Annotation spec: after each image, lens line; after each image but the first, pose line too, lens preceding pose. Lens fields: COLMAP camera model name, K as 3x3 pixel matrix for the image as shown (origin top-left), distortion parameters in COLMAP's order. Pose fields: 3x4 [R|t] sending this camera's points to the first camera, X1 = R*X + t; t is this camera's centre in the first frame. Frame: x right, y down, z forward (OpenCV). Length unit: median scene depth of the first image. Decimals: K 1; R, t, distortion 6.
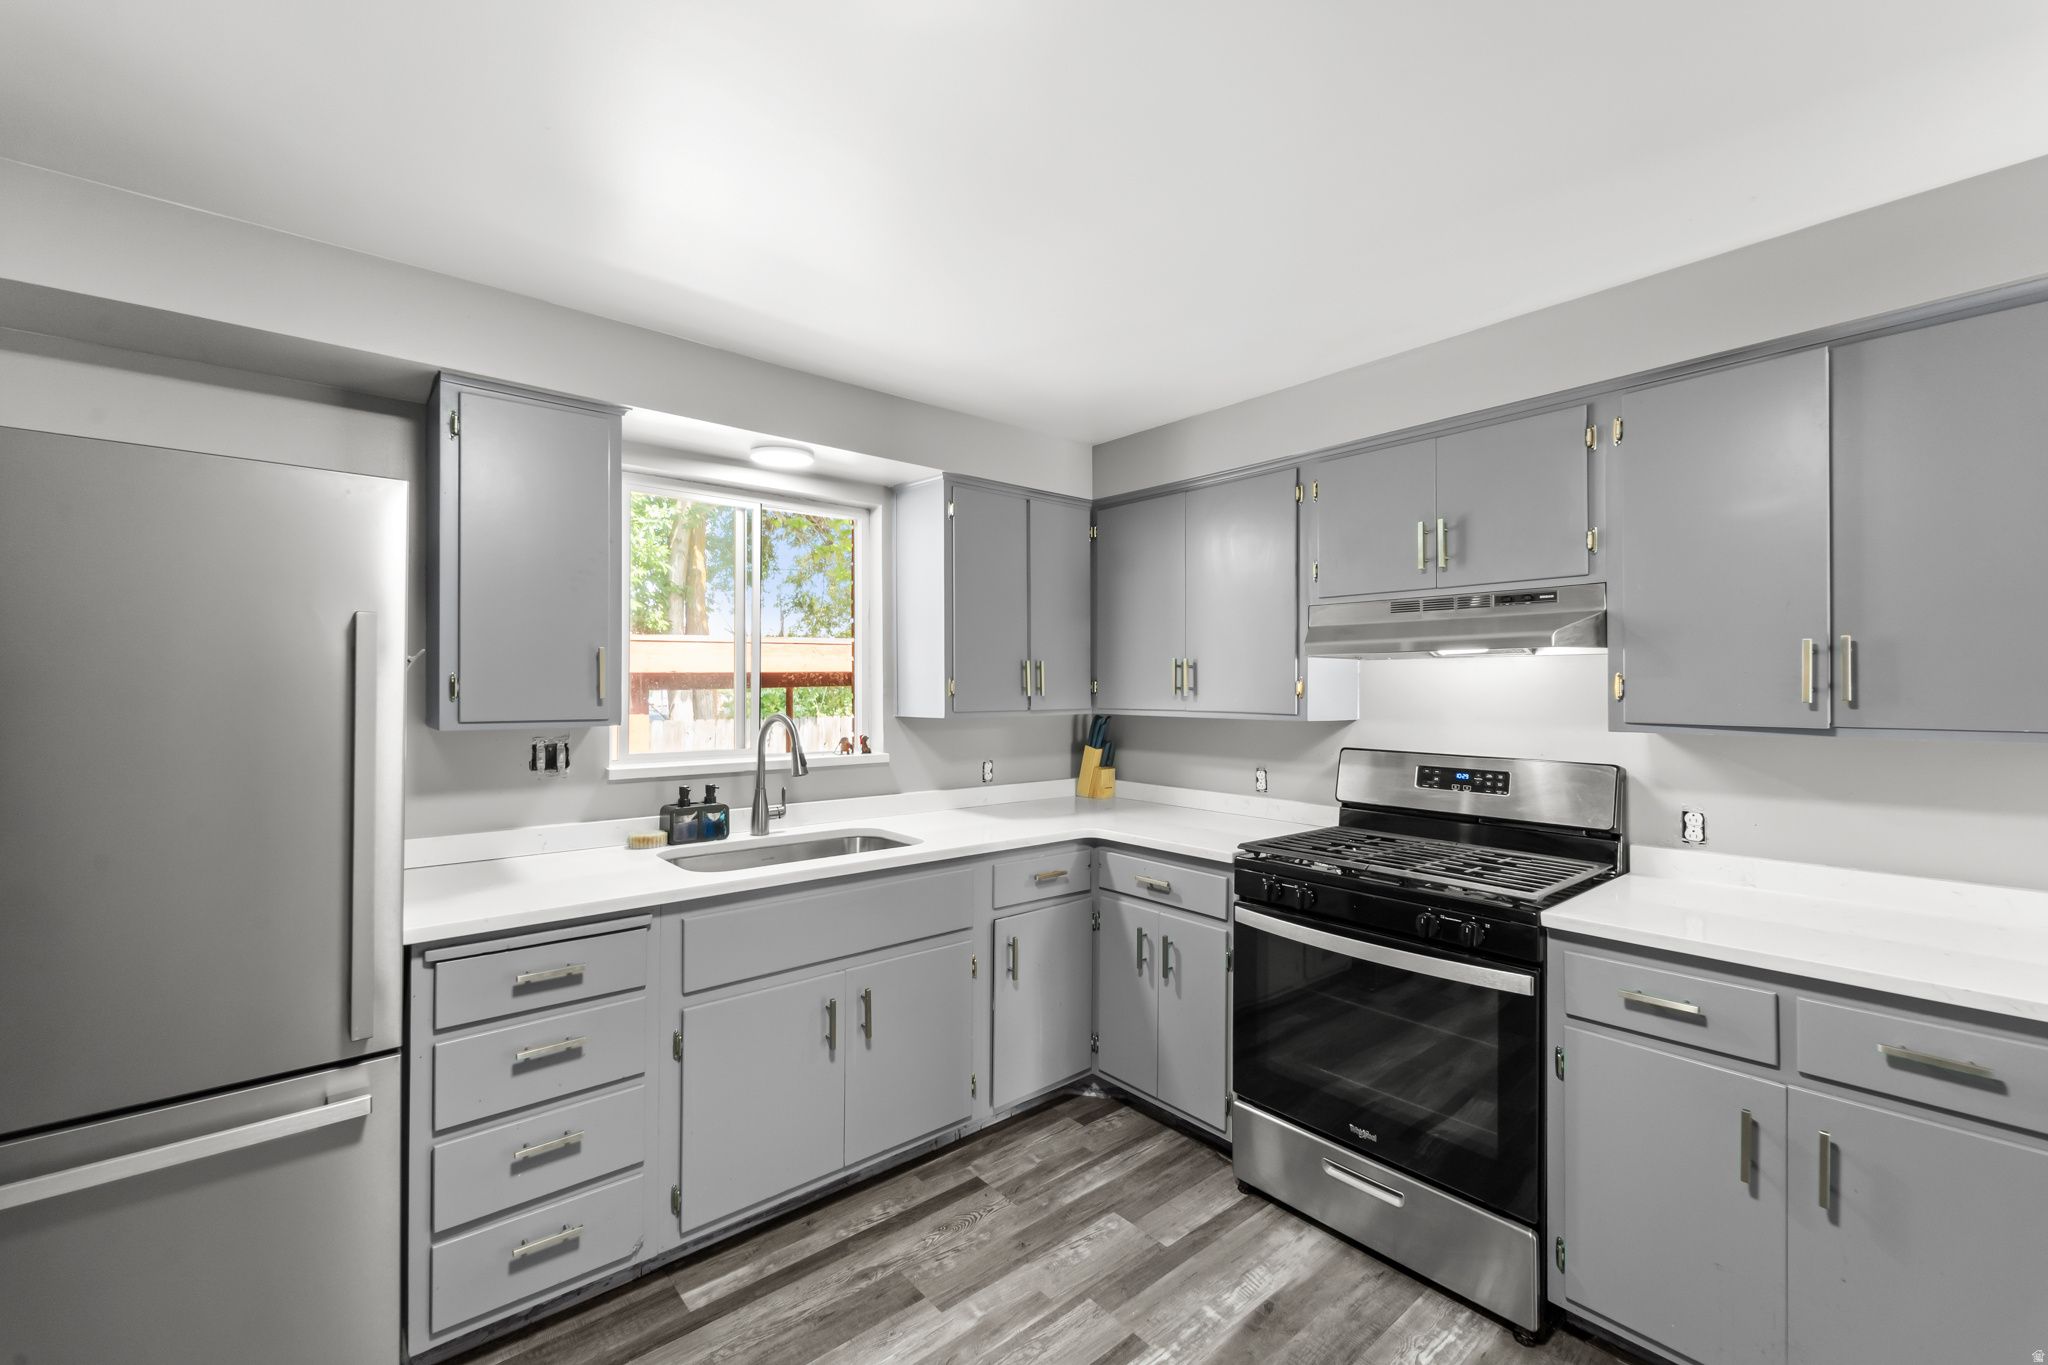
lens RADIAL K [[842.7, 0, 1027.3], [0, 842.7, 684.0], [0, 0, 1]] dist [0.002340, -0.000629]
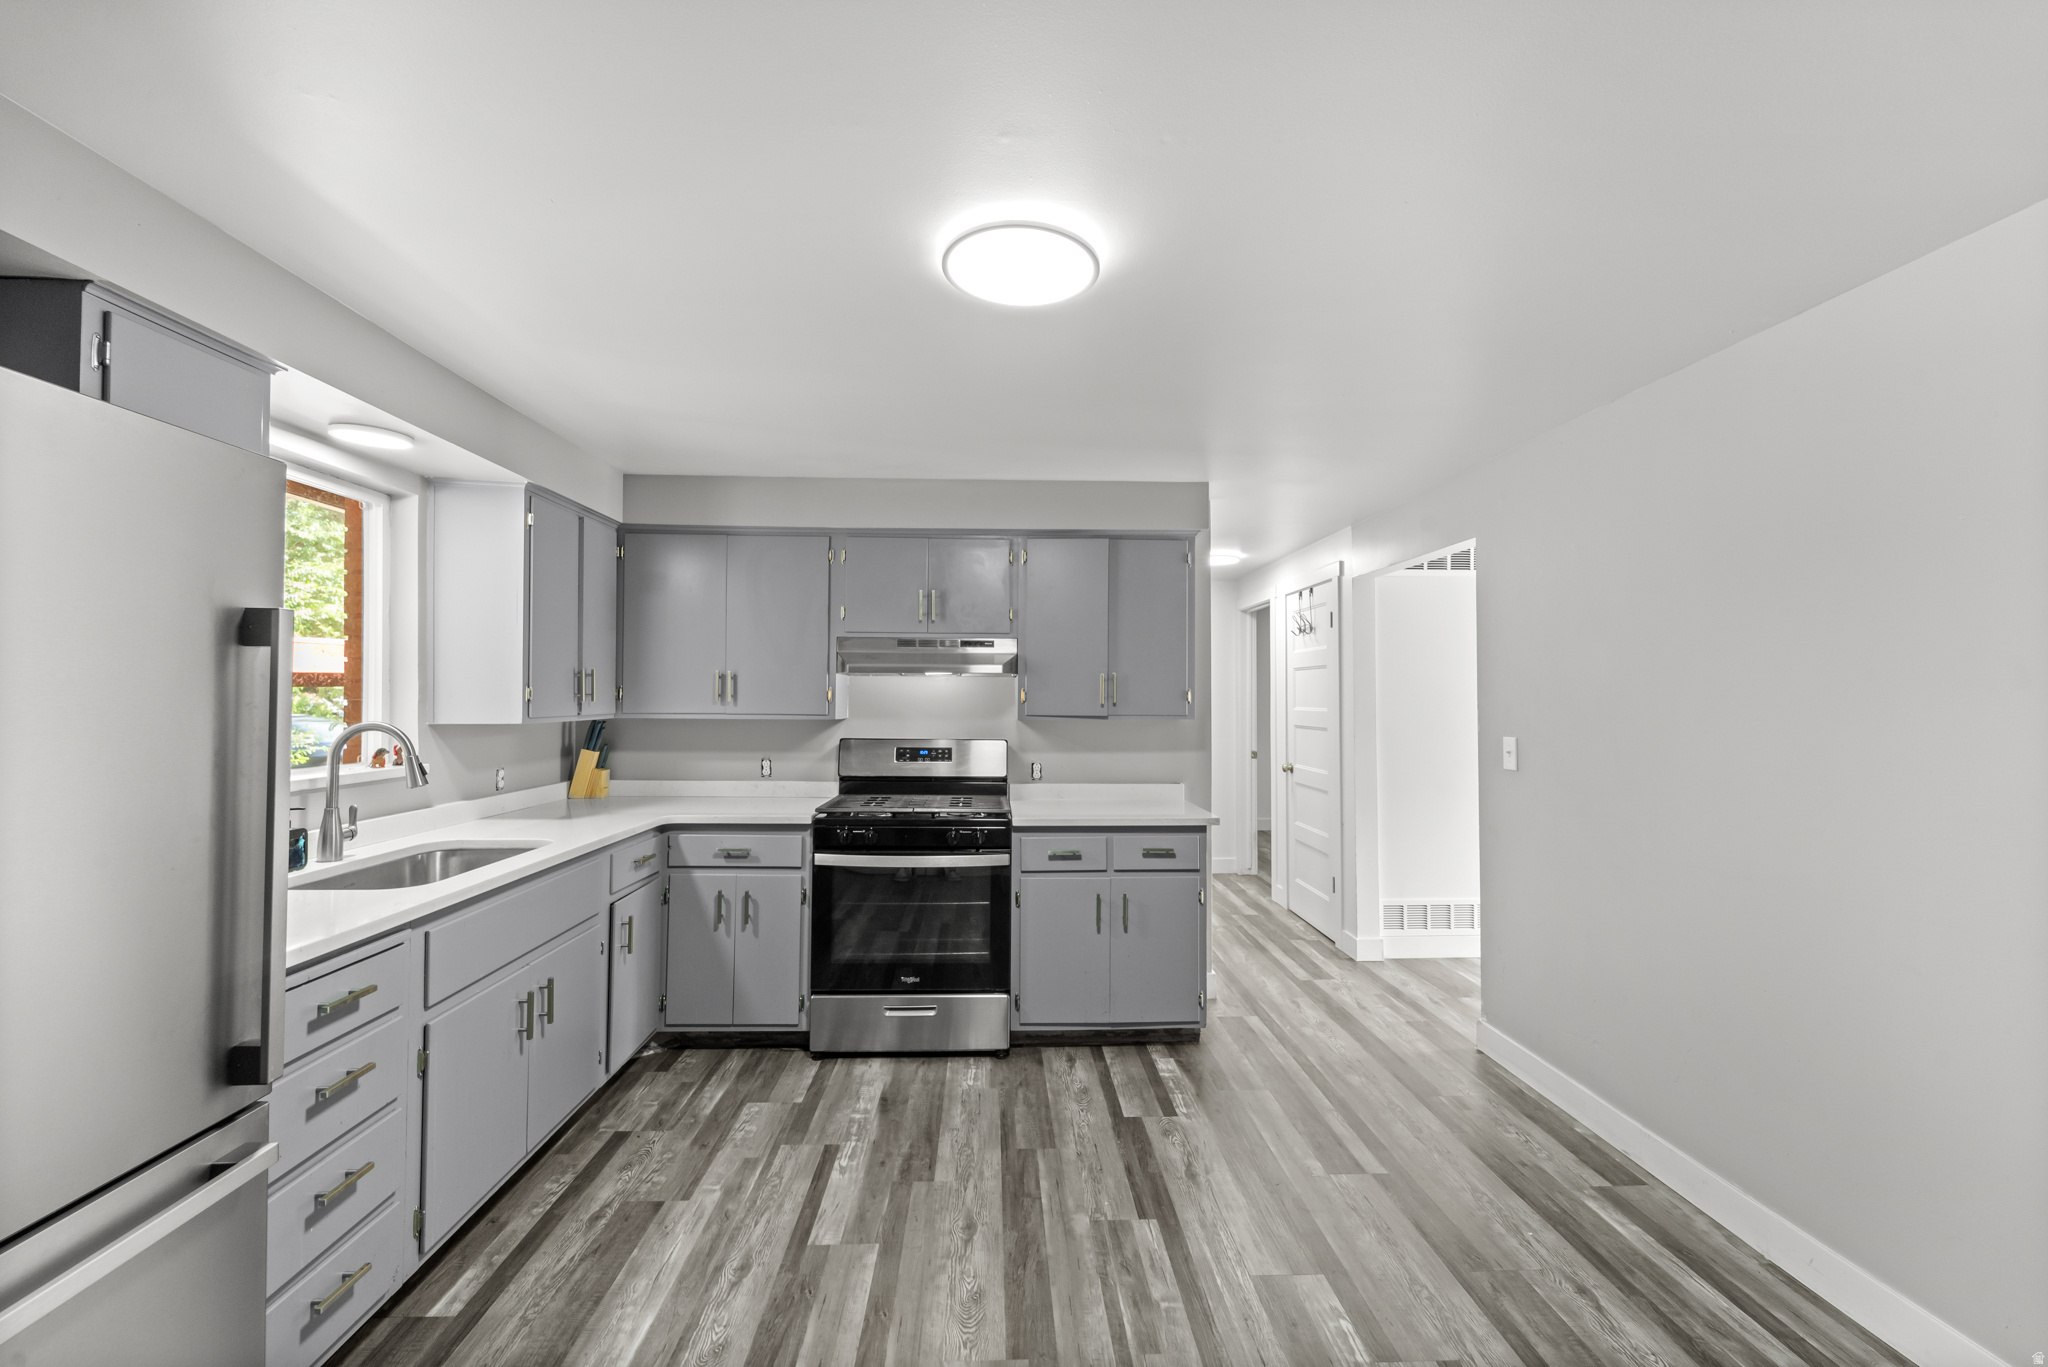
lens RADIAL K [[842.7, 0, 1019.9], [0, 842.7, 687.0], [0, 0, 1]] dist [0.002340, -0.000629]
pose [[0.621582, 0.013014, 0.783241, -0.628279], [-0.008588, 0.999915, -0.009799, 0.001718], [-0.783302, -0.000635, 0.621641, -0.118142]]
